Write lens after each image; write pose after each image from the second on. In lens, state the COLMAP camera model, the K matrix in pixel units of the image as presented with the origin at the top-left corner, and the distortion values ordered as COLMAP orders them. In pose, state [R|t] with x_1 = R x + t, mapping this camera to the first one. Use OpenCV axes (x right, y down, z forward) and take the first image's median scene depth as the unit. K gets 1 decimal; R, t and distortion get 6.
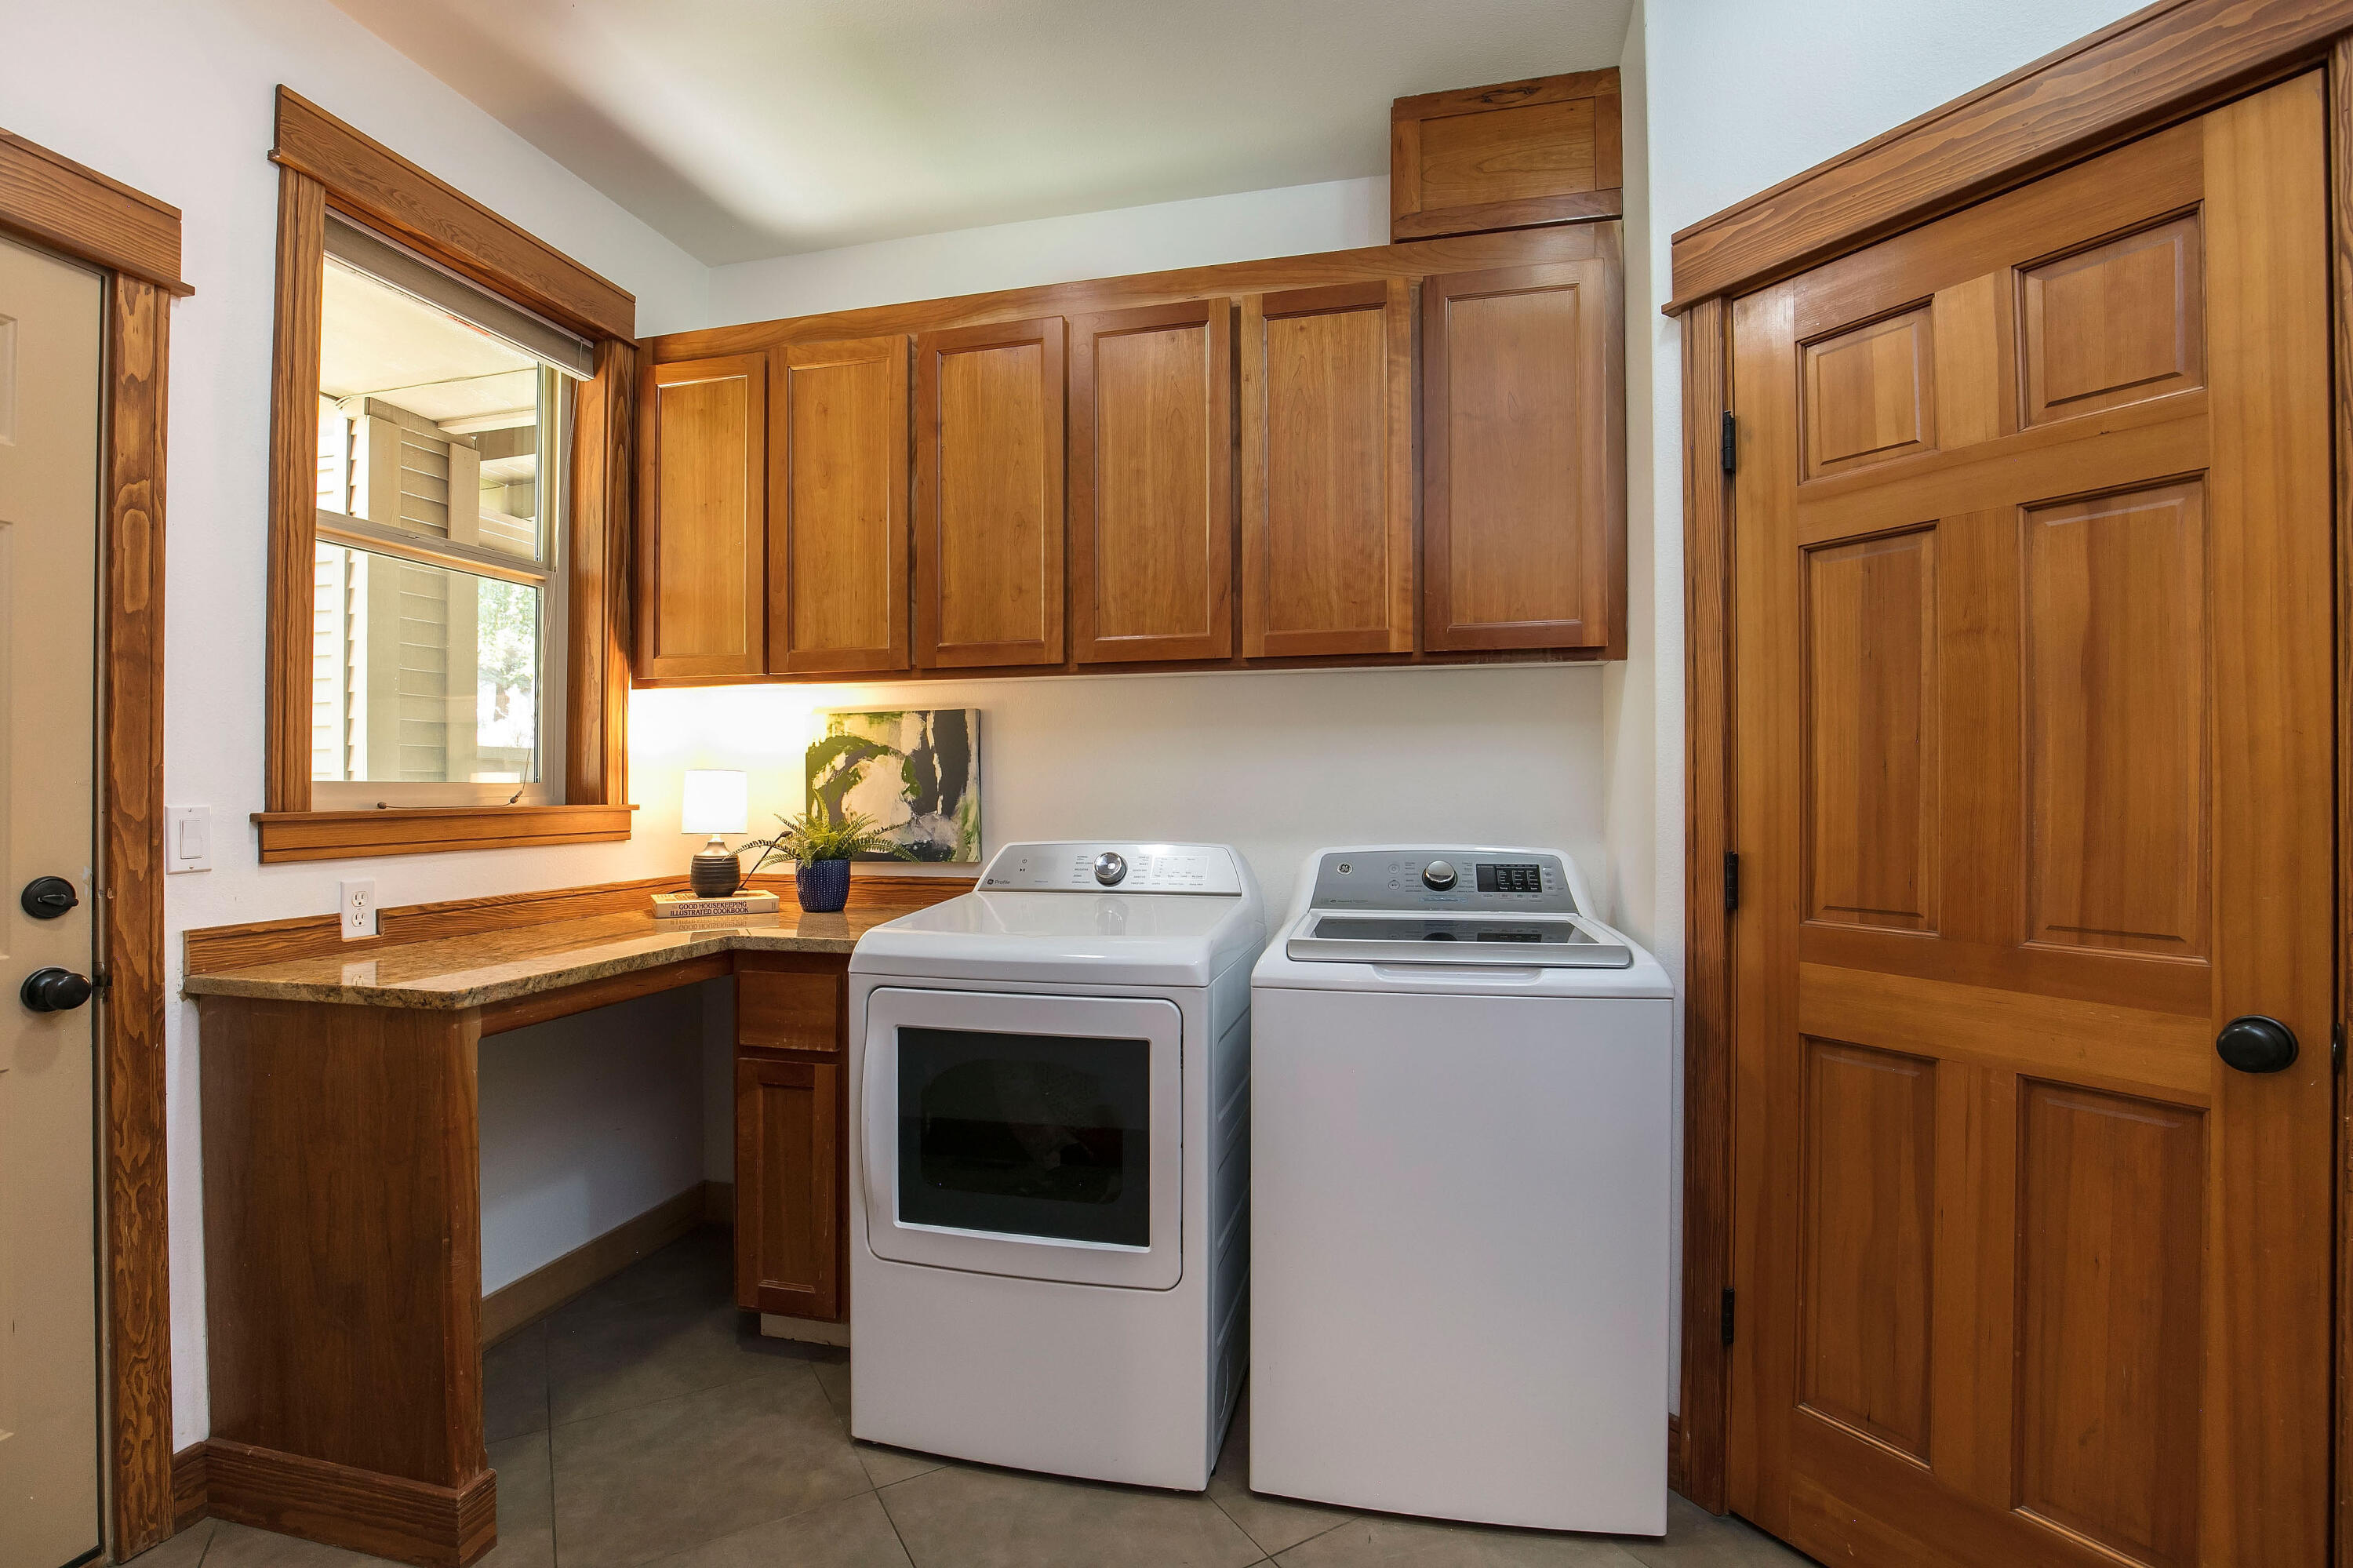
lens RADIAL K [[1065.1, 0, 1158.5], [0, 1065.1, 795.5], [0, 0, 1]] dist [0.009034, -0.002672]
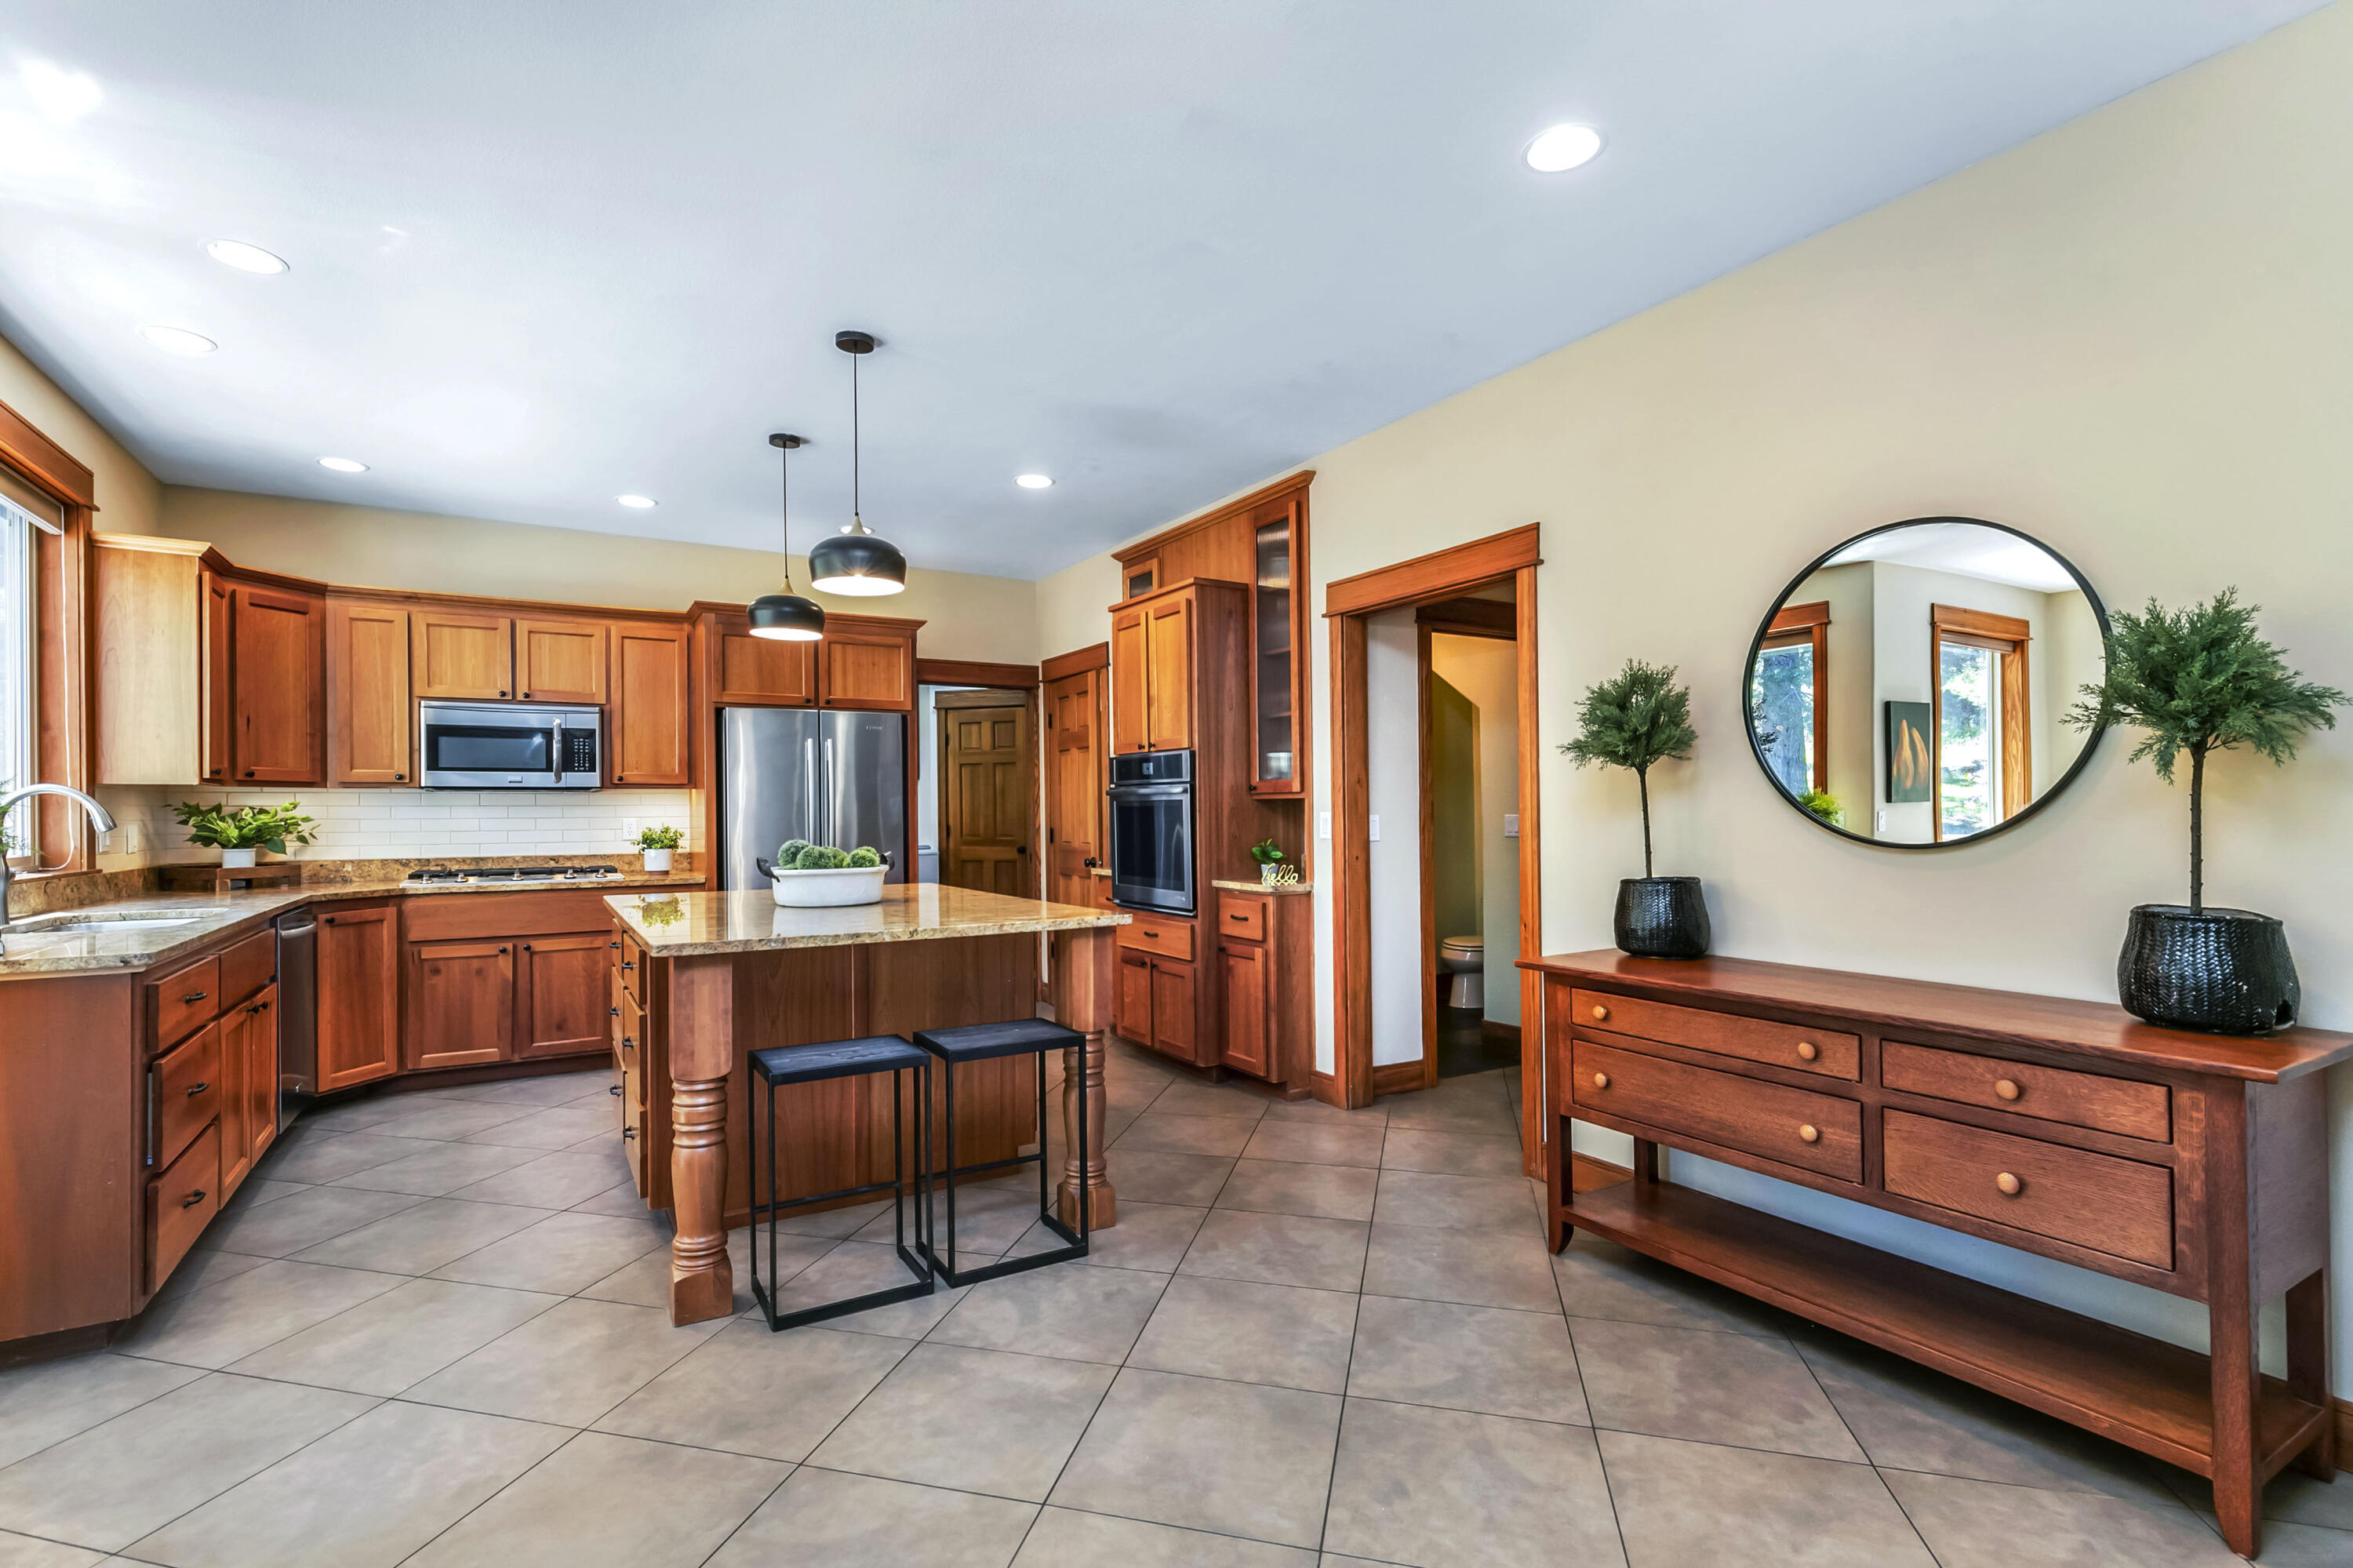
lens RADIAL K [[1065.1, 0, 1125.8], [0, 1065.1, 810.3], [0, 0, 1]] dist [0.009034, -0.002672]
pose [[0.718870, -0.013236, 0.695019, -2.233319], [0.007975, 0.999910, 0.010795, -0.061046], [-0.695099, -0.002218, 0.718911, -3.025686]]
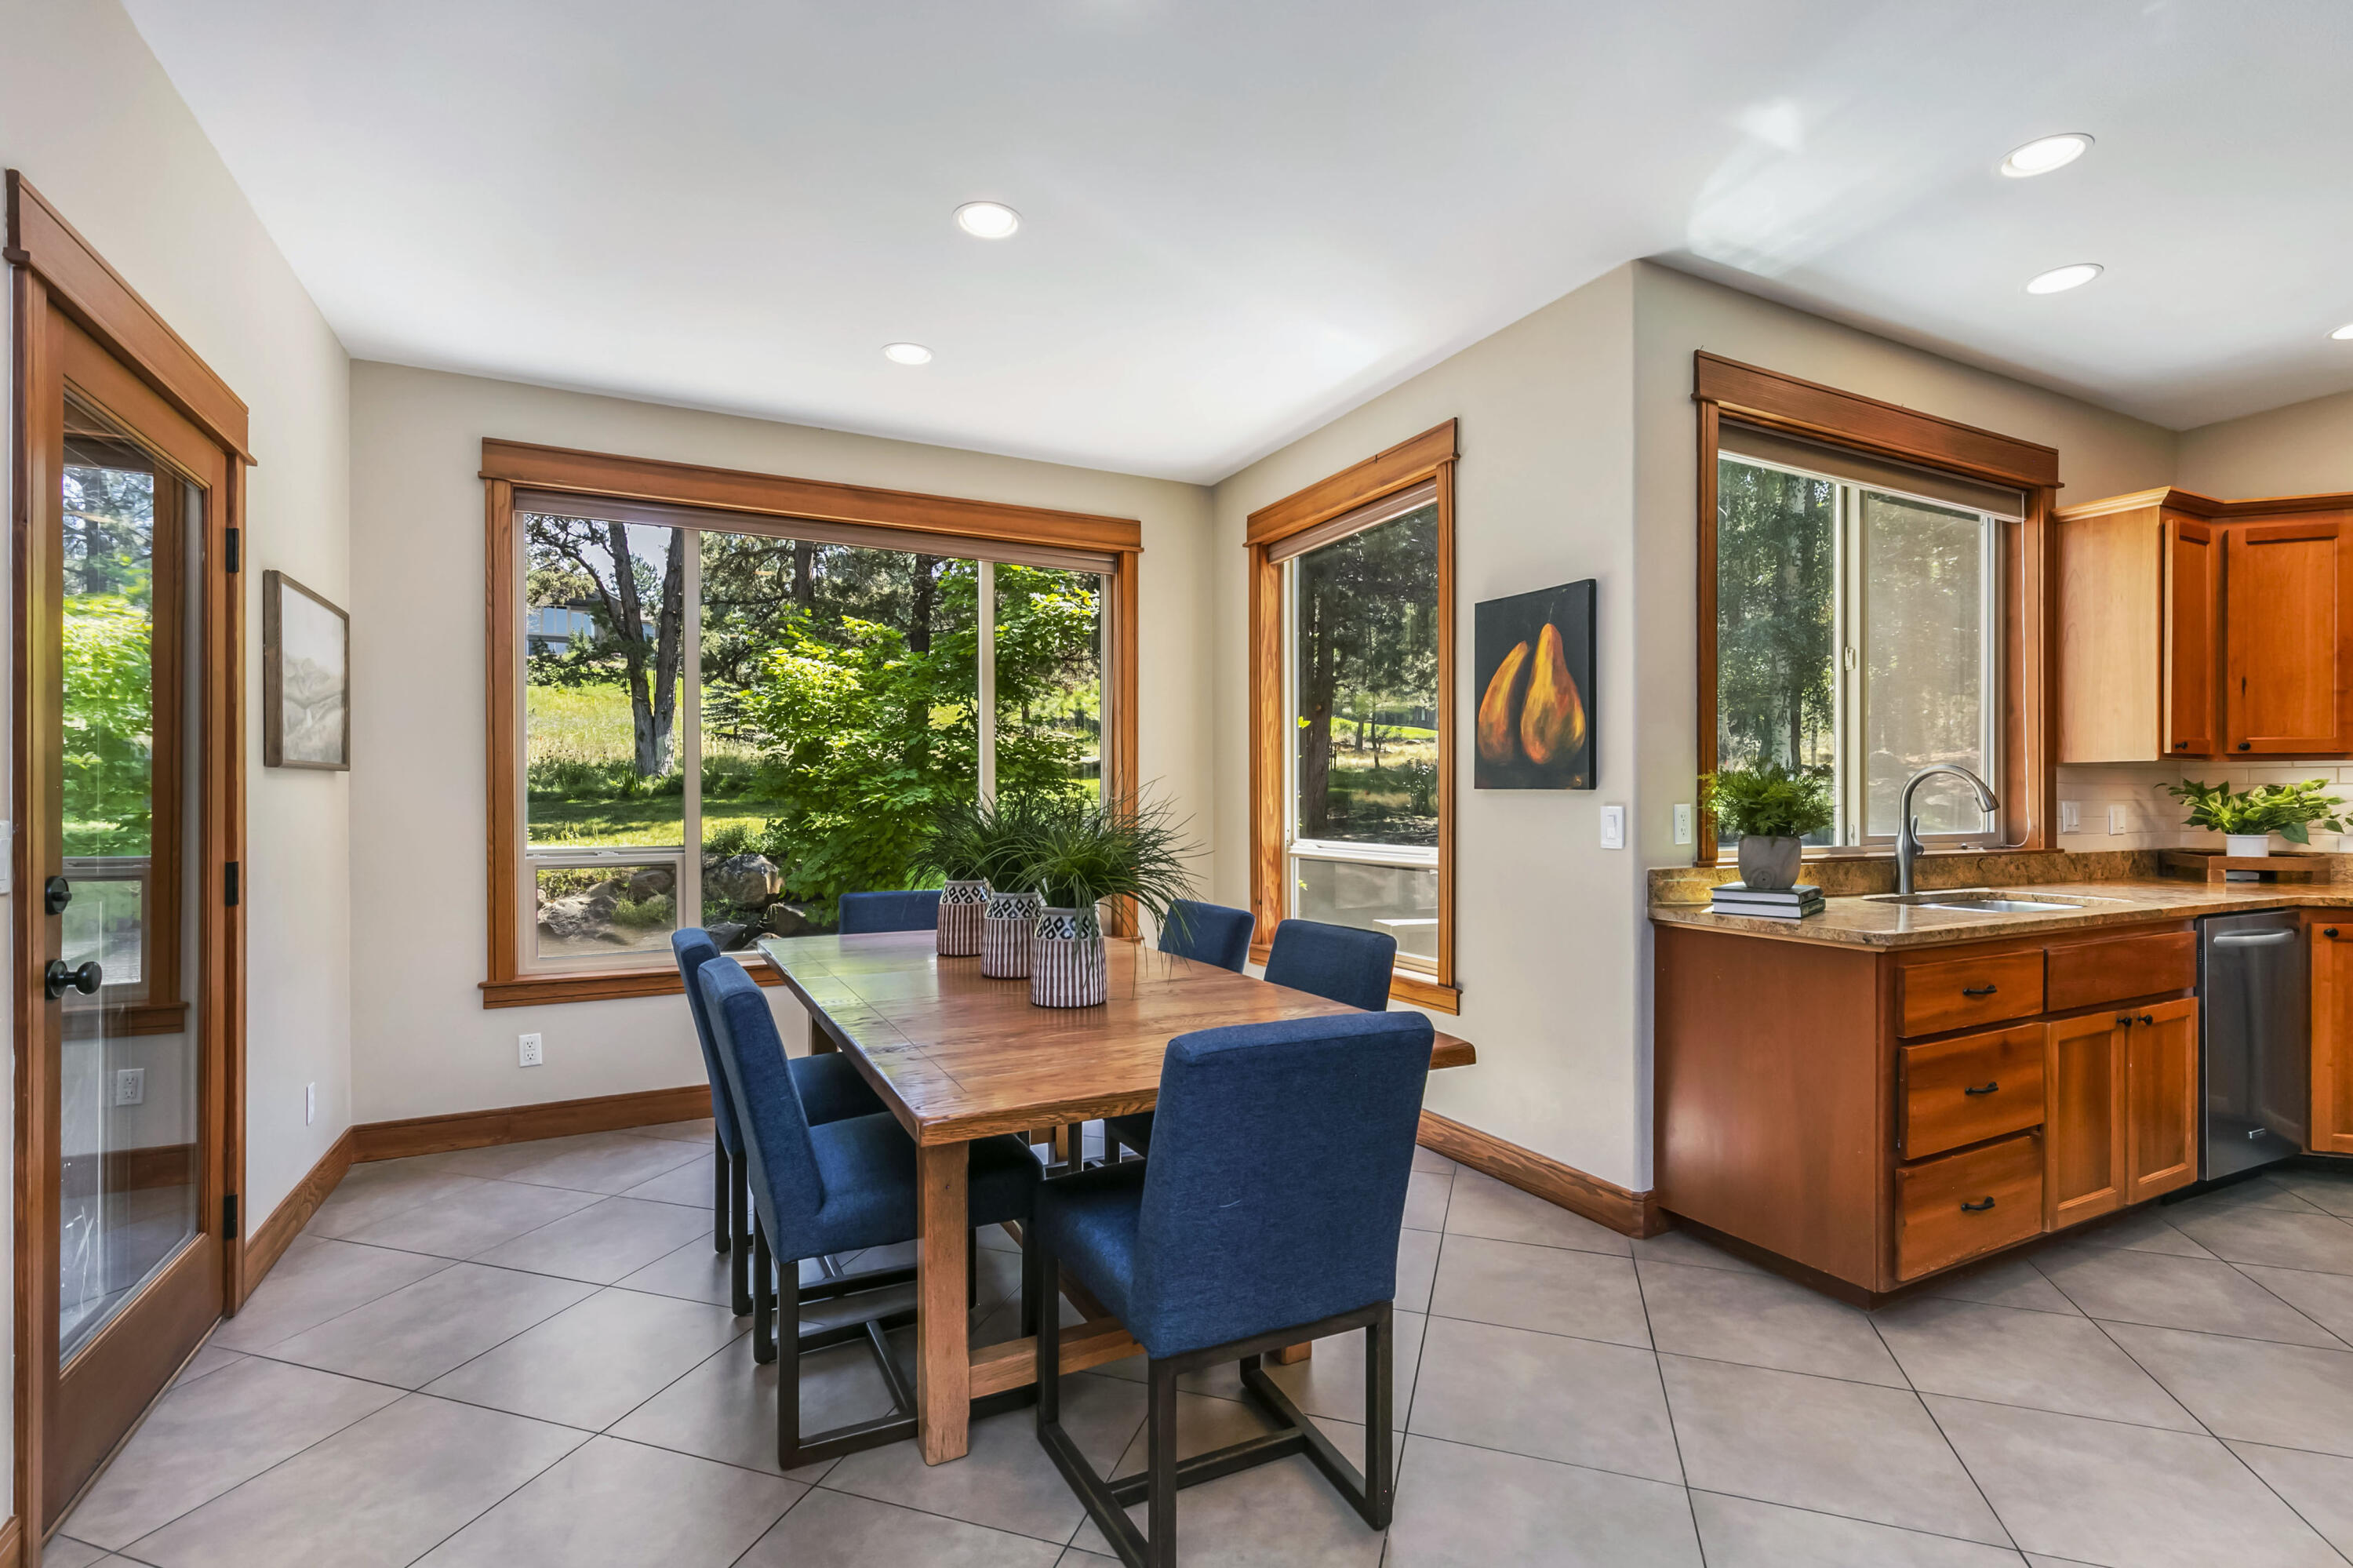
lens RADIAL K [[1065.1, 0, 1206.2], [0, 1065.1, 801.5], [0, 0, 1]] dist [0.009034, -0.002672]
pose [[0.670788, -0.006653, -0.741619, -1.761105], [0.011828, 0.999929, 0.001728, -0.053915], [0.741555, -0.009931, 0.670819, -2.720159]]
